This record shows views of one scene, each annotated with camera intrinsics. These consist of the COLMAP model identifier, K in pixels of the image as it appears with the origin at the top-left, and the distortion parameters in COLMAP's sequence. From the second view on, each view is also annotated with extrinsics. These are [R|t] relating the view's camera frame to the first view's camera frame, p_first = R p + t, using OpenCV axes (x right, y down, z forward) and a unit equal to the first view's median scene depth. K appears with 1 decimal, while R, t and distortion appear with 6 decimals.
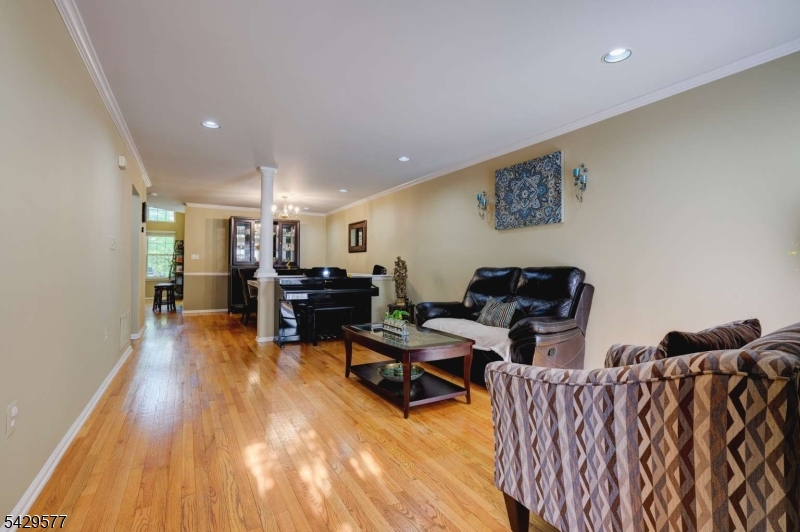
lens RADIAL K [[361.8, 0, 392.8], [0, 361.8, 260.9], [0, 0, 1]] dist [-0.006609, -0.000403]
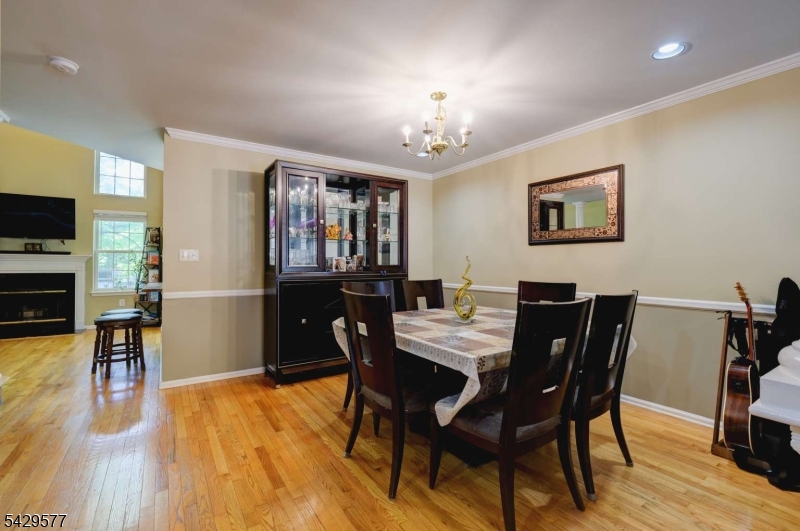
lens RADIAL K [[361.8, 0, 403.5], [0, 361.8, 261.7], [0, 0, 1]] dist [-0.006609, -0.000403]
pose [[0.997753, -0.004797, 0.066823, -0.296703], [0.004268, 0.999958, 0.008065, -0.005235], [-0.066859, -0.007762, 0.997732, 0.510233]]
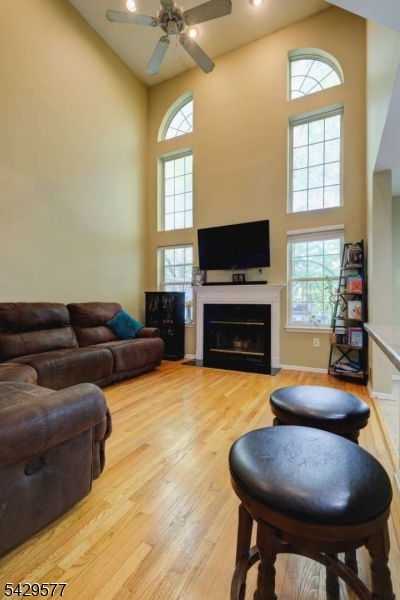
lens RADIAL K [[271.3, 0, 197.0], [0, 271.3, 300.4], [0, 0, 1]] dist [-0.006609, -0.000403]
pose [[0.526982, -0.013561, -0.849769, -0.563287], [0.014909, 0.999866, -0.006711, 0.014478], [0.849746, -0.009132, 0.527113, 0.907039]]
